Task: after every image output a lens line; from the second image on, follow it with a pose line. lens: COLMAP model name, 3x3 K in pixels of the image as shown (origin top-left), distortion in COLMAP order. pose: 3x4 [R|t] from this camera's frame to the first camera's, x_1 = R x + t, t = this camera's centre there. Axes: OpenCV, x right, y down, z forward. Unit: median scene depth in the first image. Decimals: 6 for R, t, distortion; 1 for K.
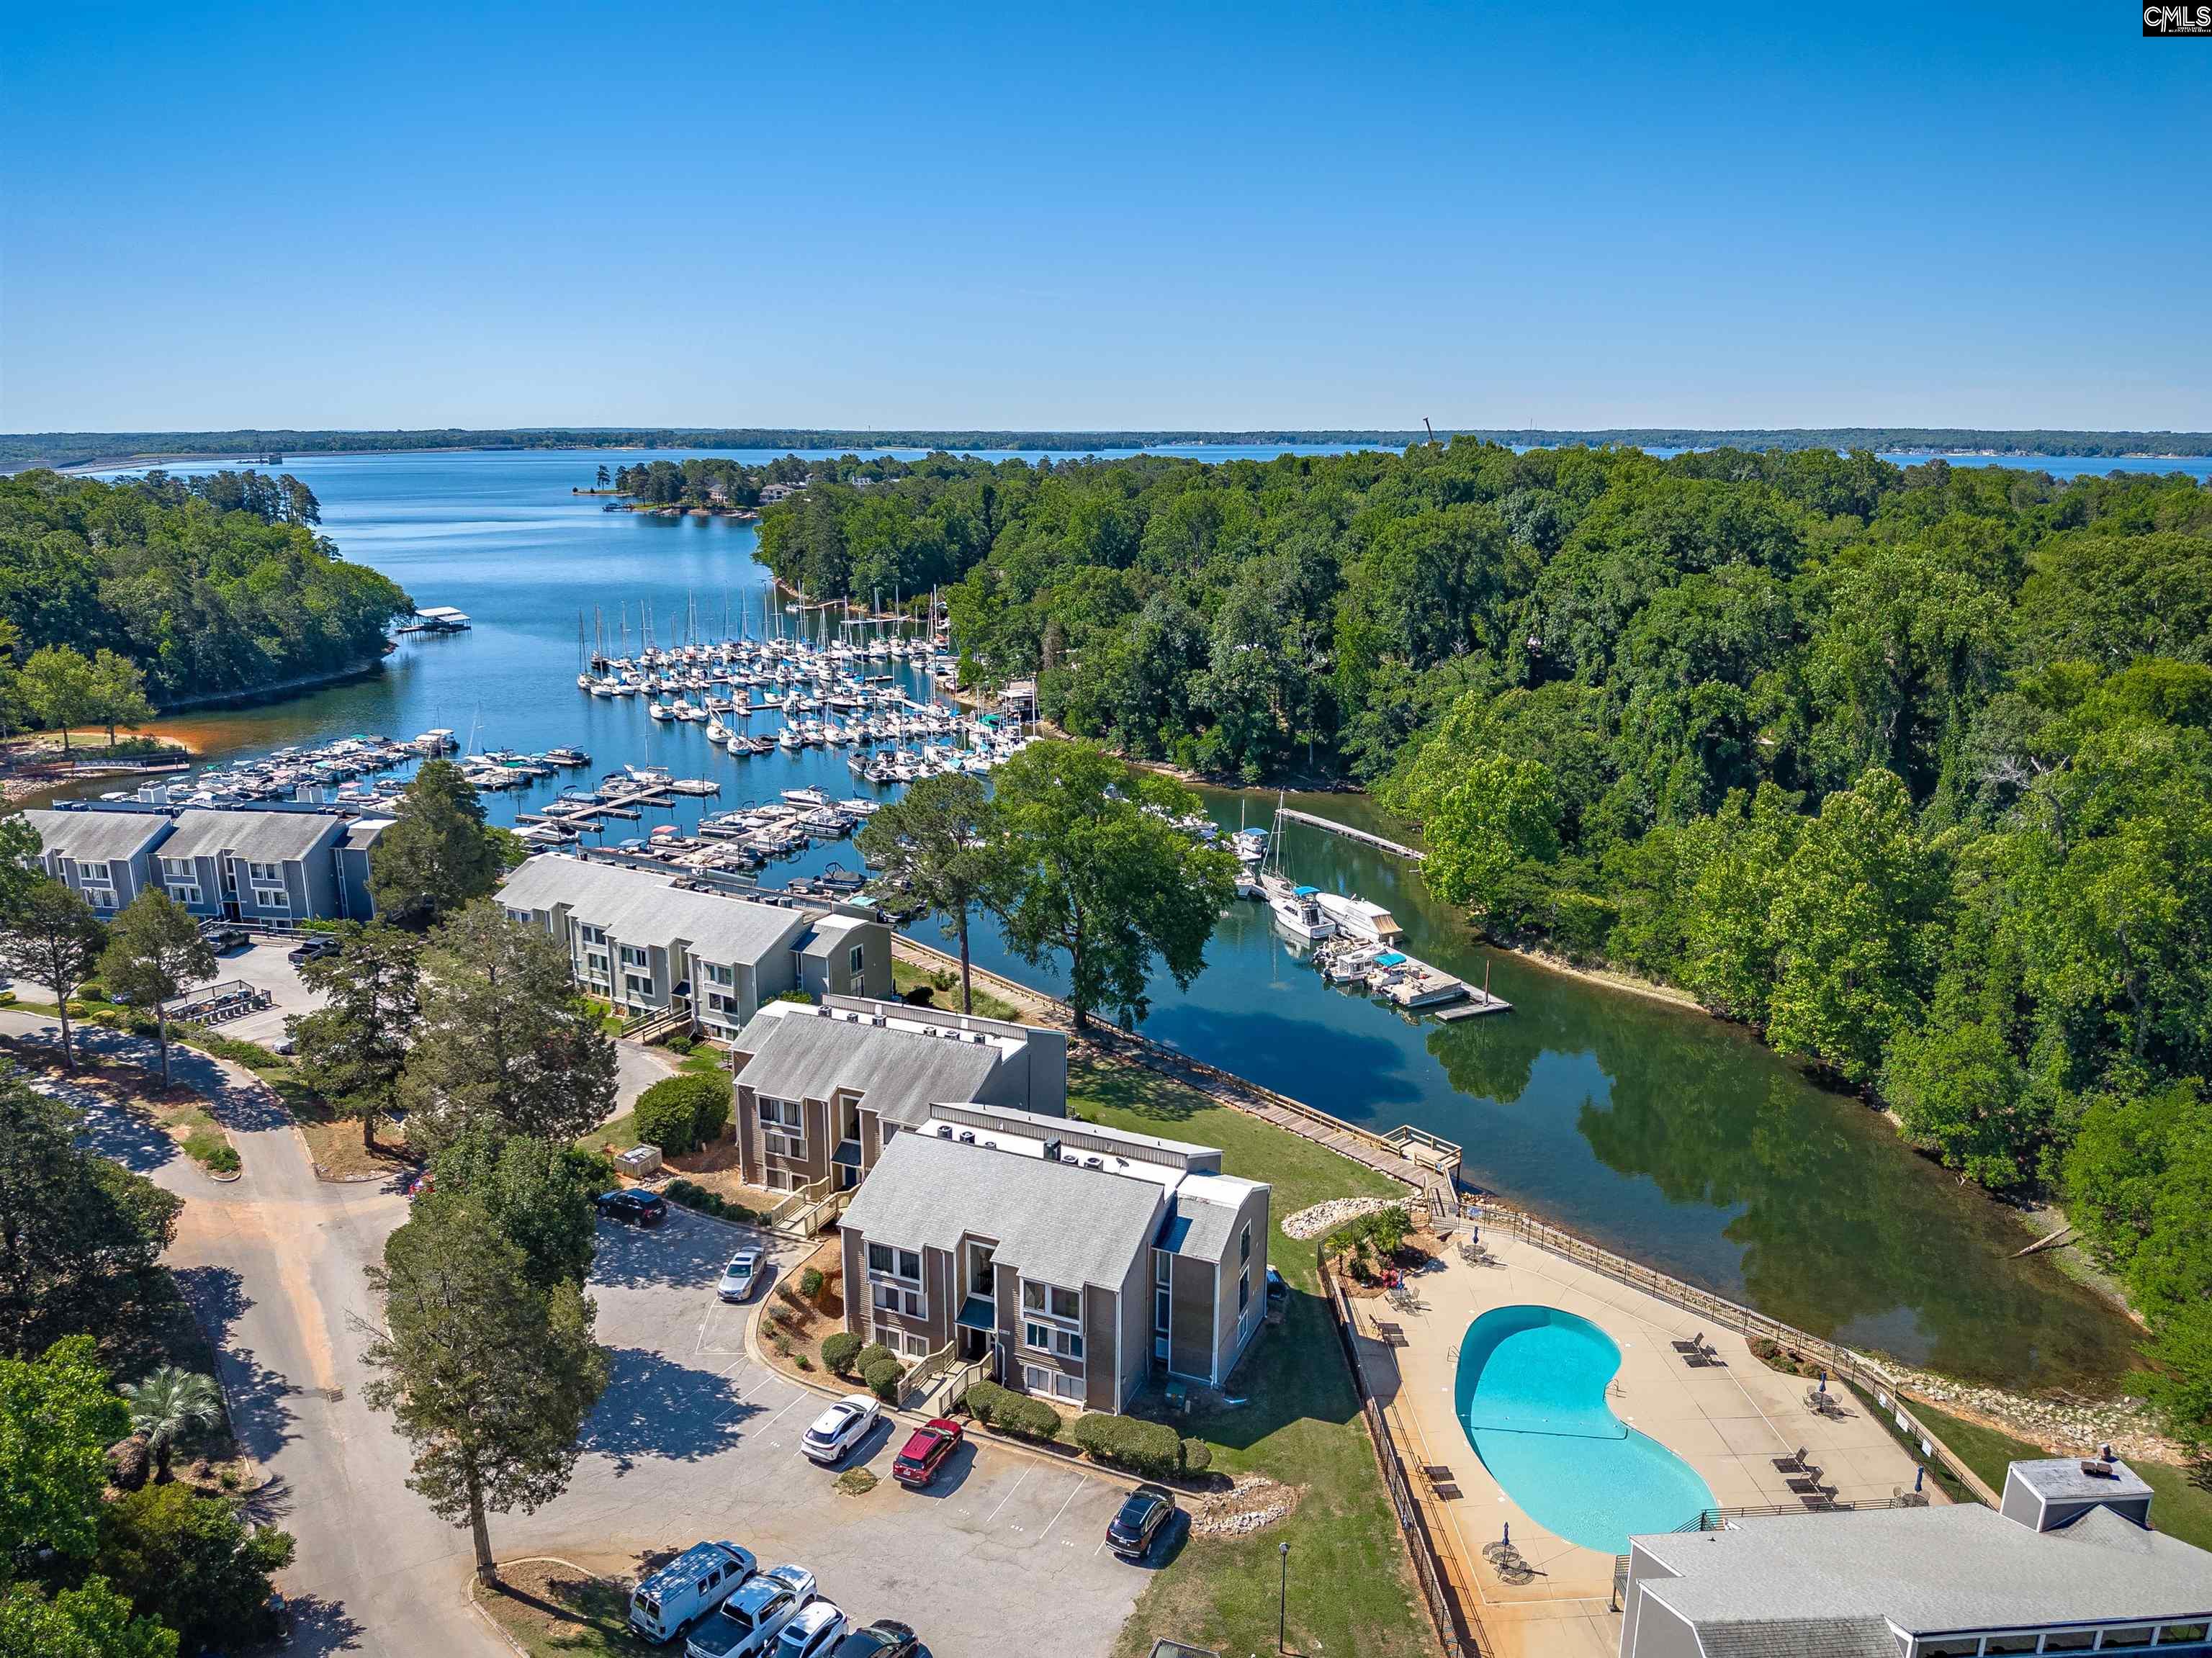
lens RADIAL K [[1530.9, 0, 1103.1], [0, 1530.9, 841.3], [0, 0, 1]] dist [-0.012208, -0.013761]
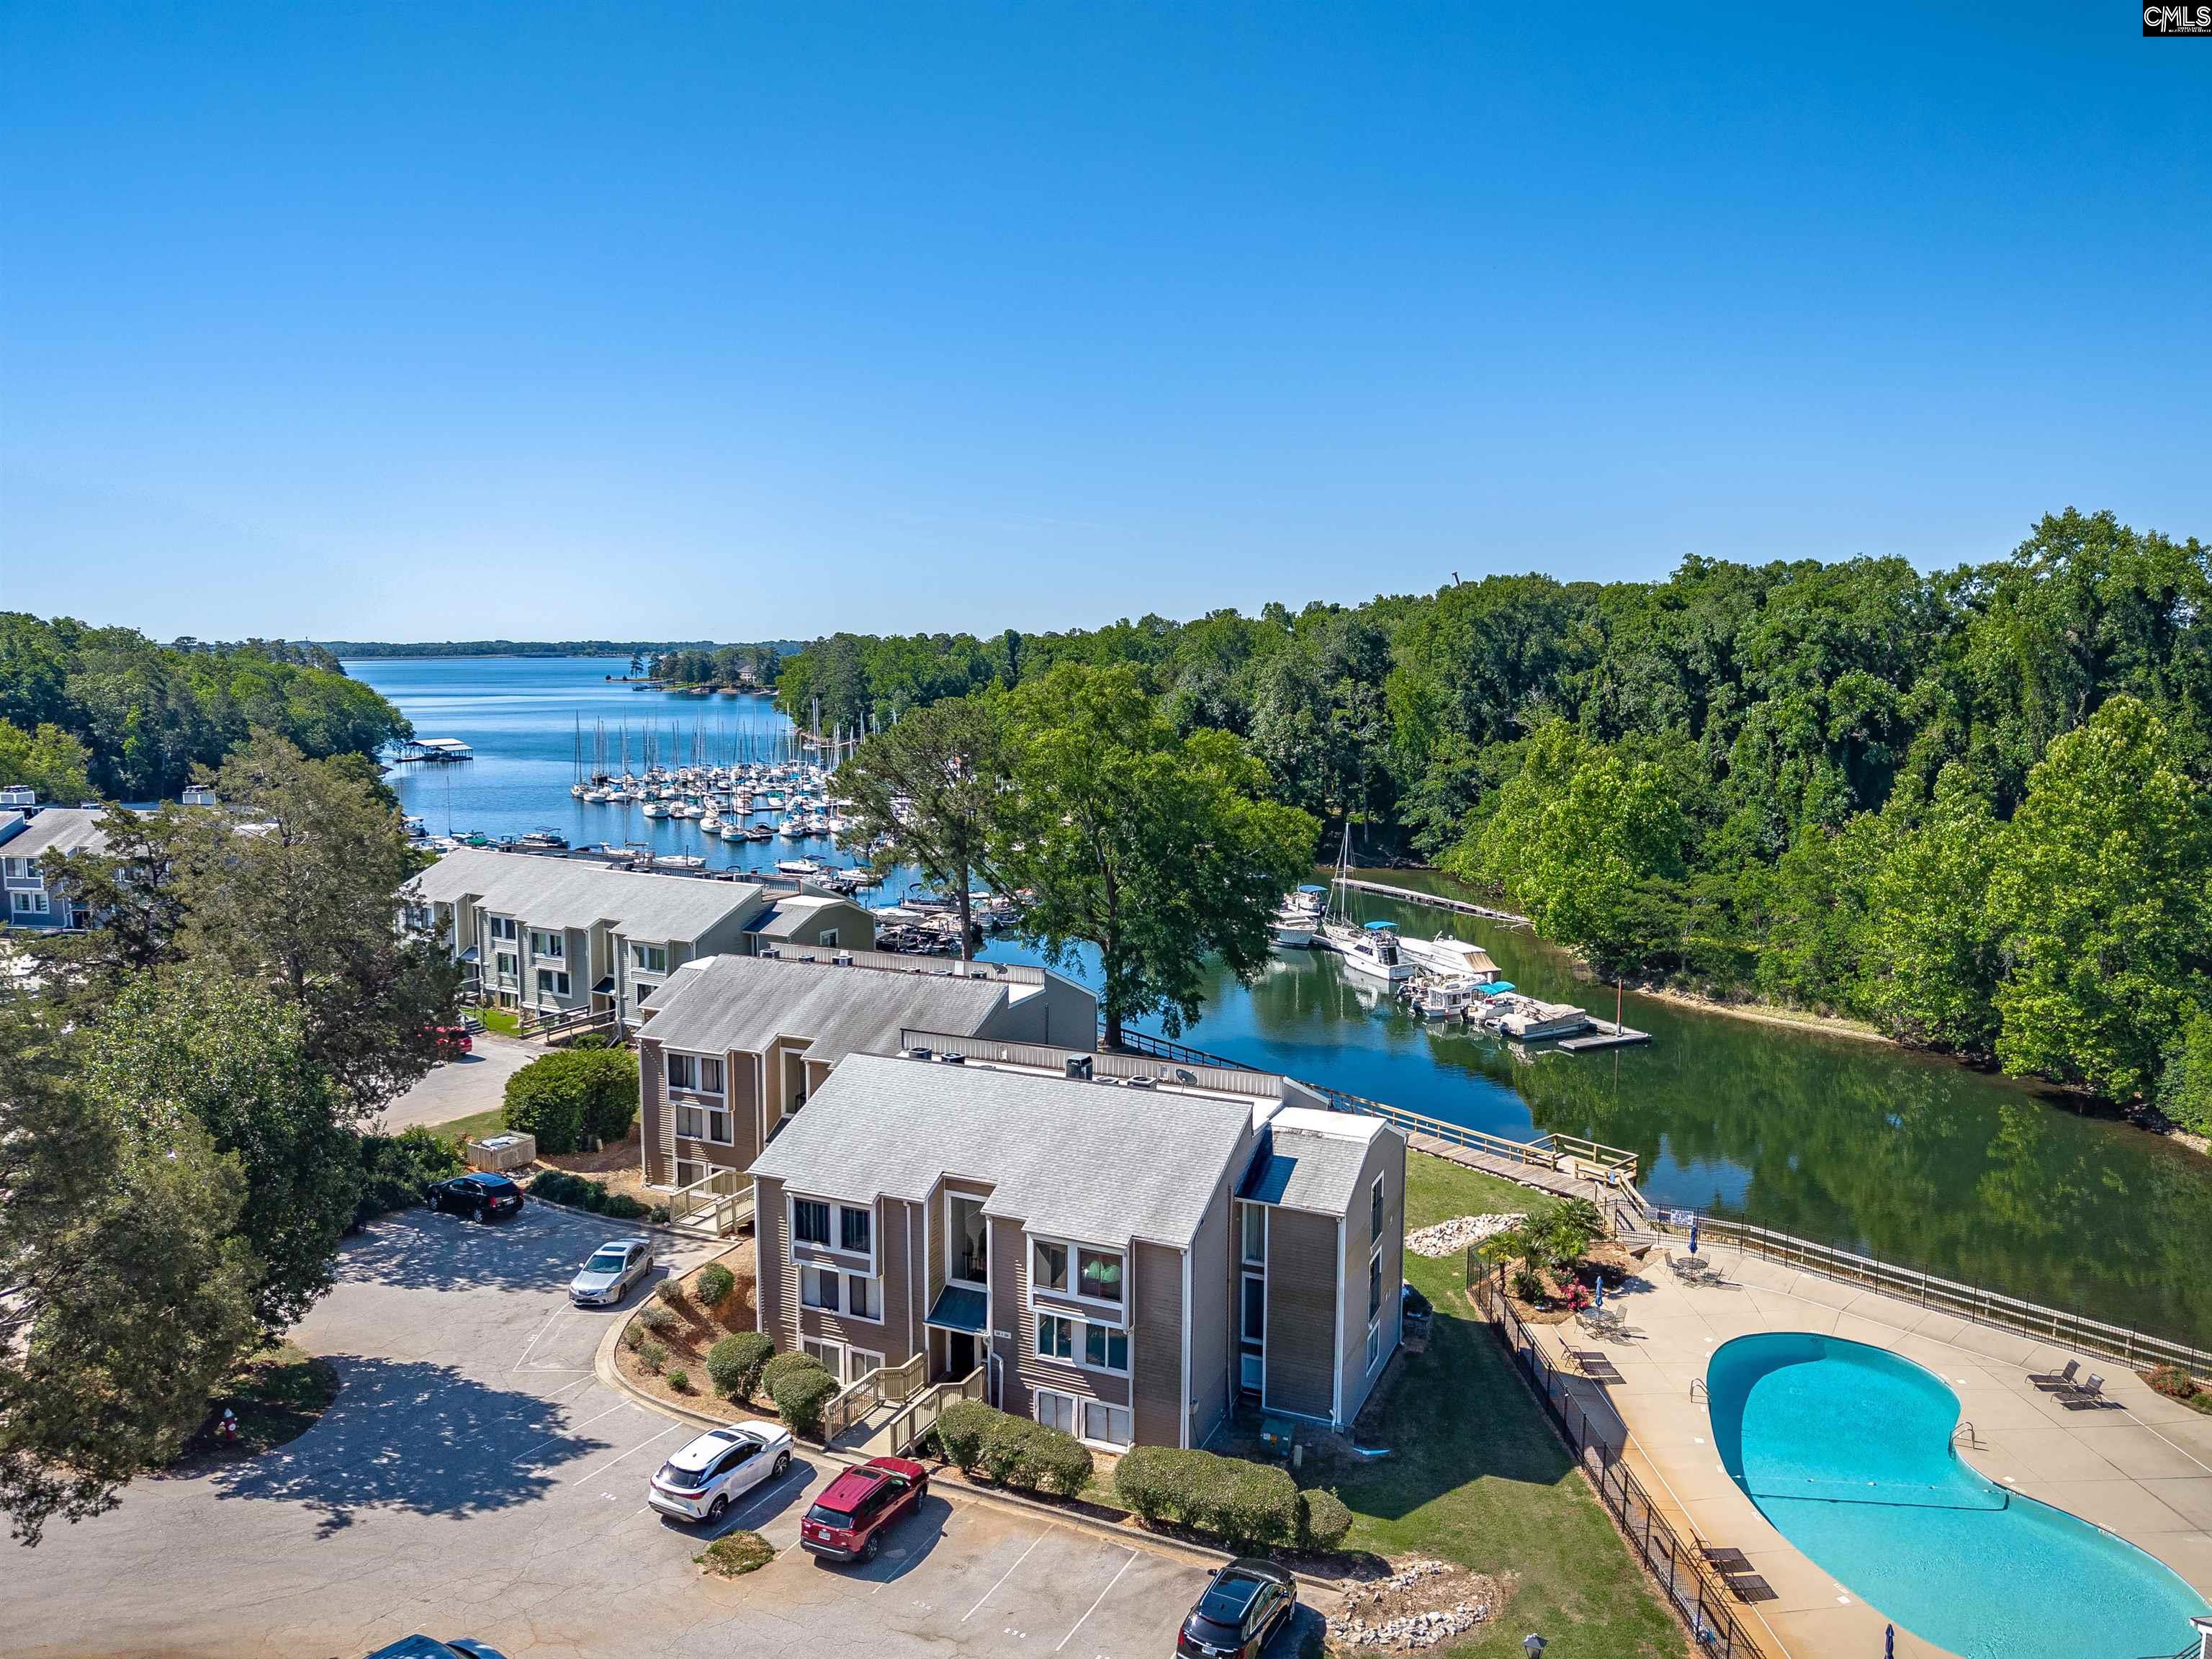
lens RADIAL K [[1531.0, 0, 1111.2], [0, 1531.0, 822.6], [0, 0, 1]] dist [-0.012208, -0.013761]
pose [[0.999933, -0.003004, -0.011197, -0.008023], [0.001425, 0.990378, -0.138378, 0.131199], [0.011505, 0.138353, 0.990316, 0.229641]]
